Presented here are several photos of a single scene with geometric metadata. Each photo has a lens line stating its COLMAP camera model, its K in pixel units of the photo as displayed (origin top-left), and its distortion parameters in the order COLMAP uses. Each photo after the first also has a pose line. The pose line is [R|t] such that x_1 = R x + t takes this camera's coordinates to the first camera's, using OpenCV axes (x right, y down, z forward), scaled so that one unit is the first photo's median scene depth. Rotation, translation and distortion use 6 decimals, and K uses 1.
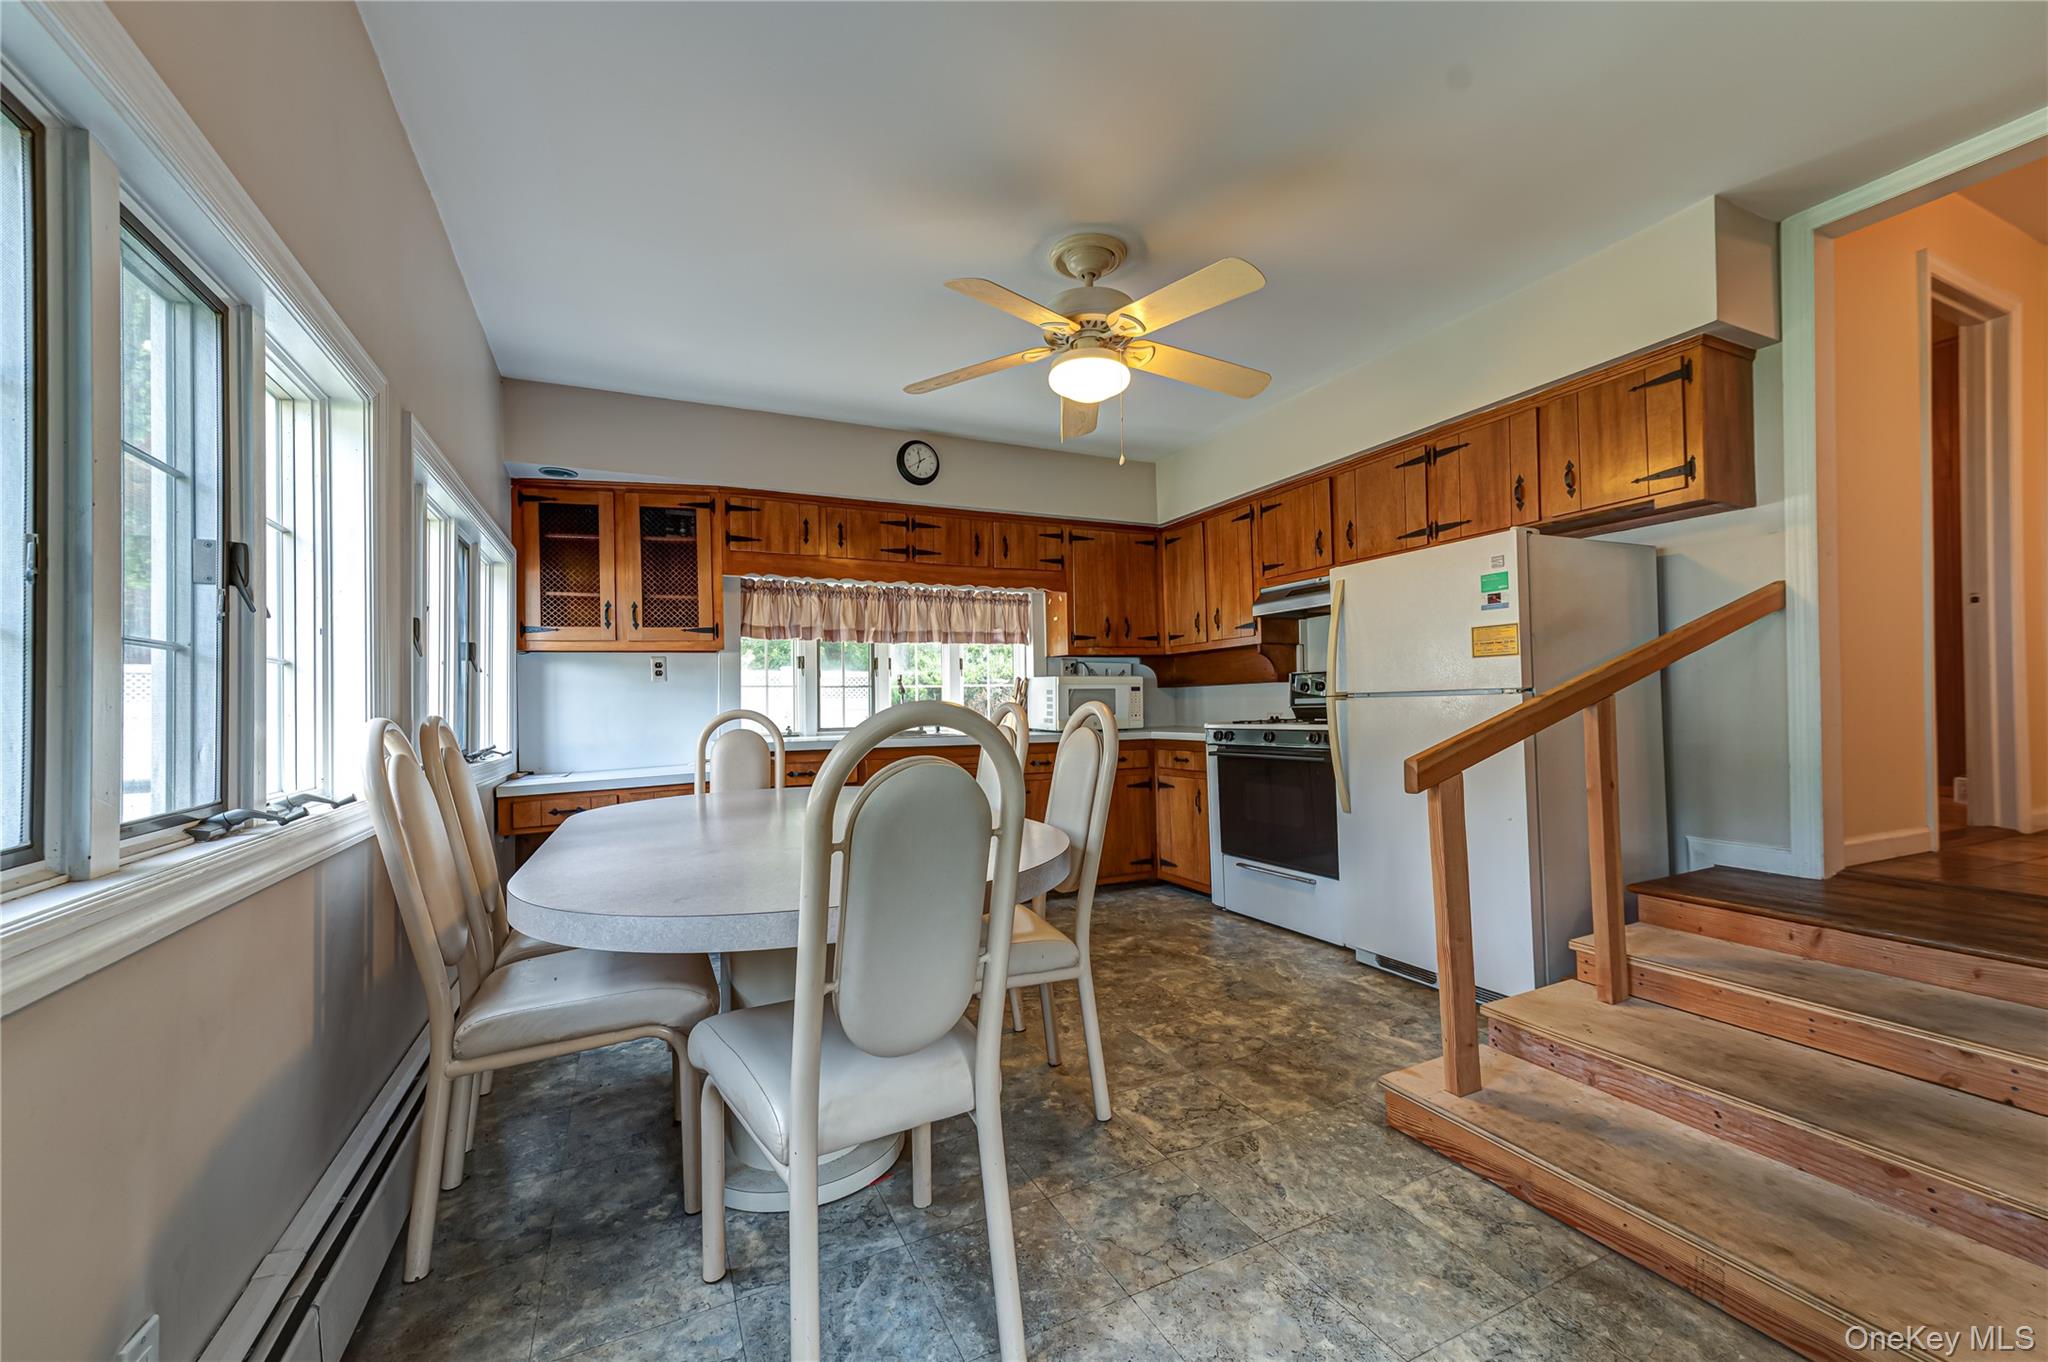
lens RADIAL K [[788.1, 0, 1018.6], [0, 788.1, 686.6], [0, 0, 1]] dist [0.000197, -0.000155]
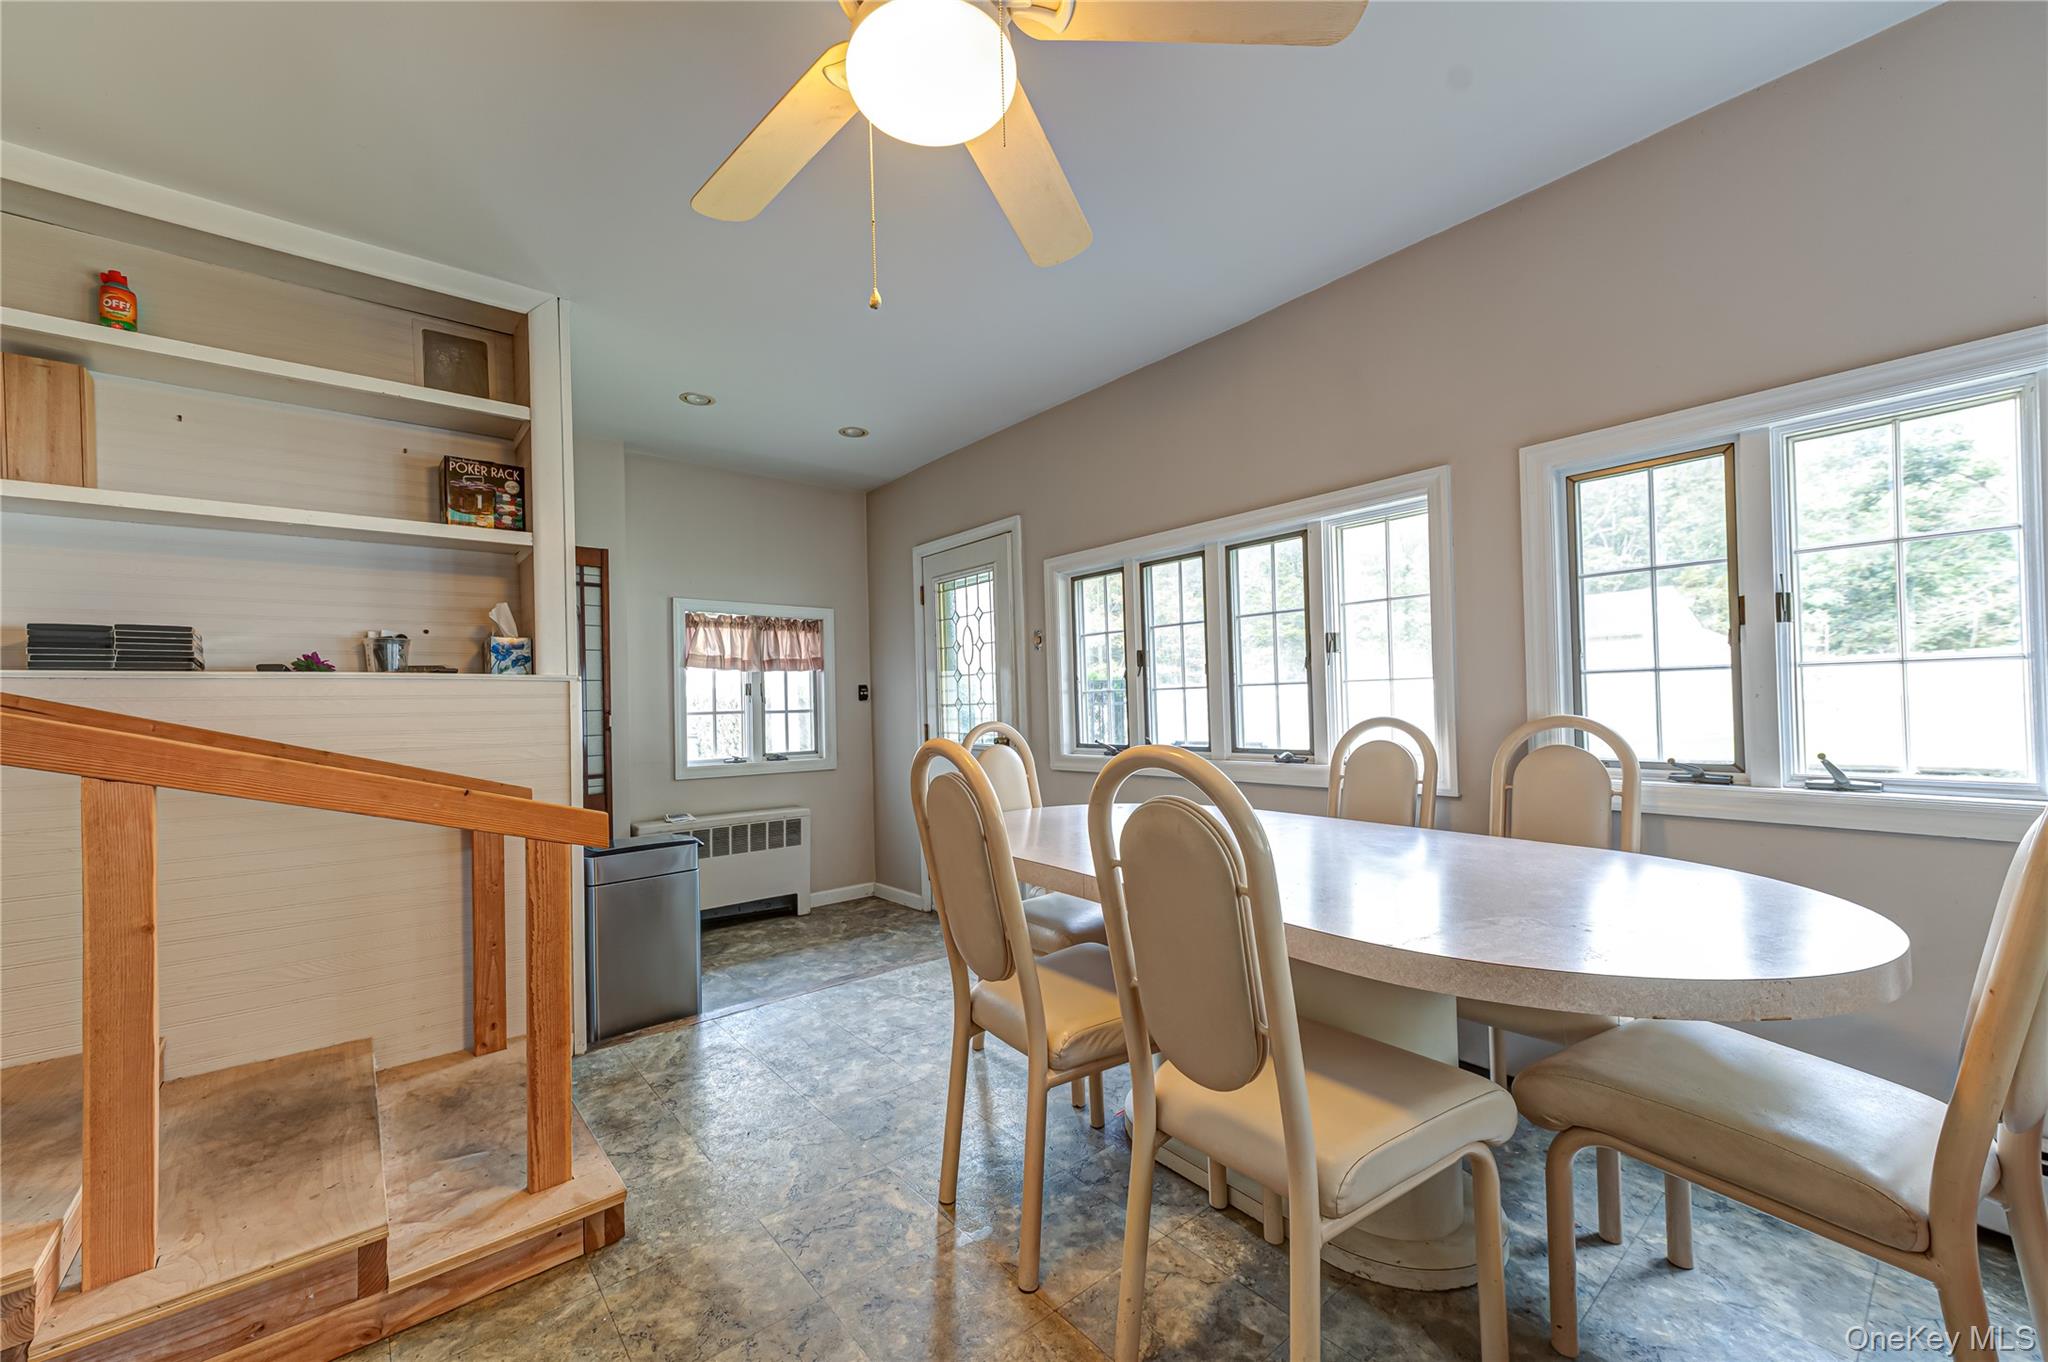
lens RADIAL K [[788.1, 0, 1018.6], [0, 788.1, 686.6], [0, 0, 1]] dist [0.000197, -0.000155]
pose [[-0.969559, 0.045699, -0.240556, 0.232815], [0.053295, 0.998262, -0.025165, -0.009532], [0.238988, -0.037219, -0.970309, 2.038861]]
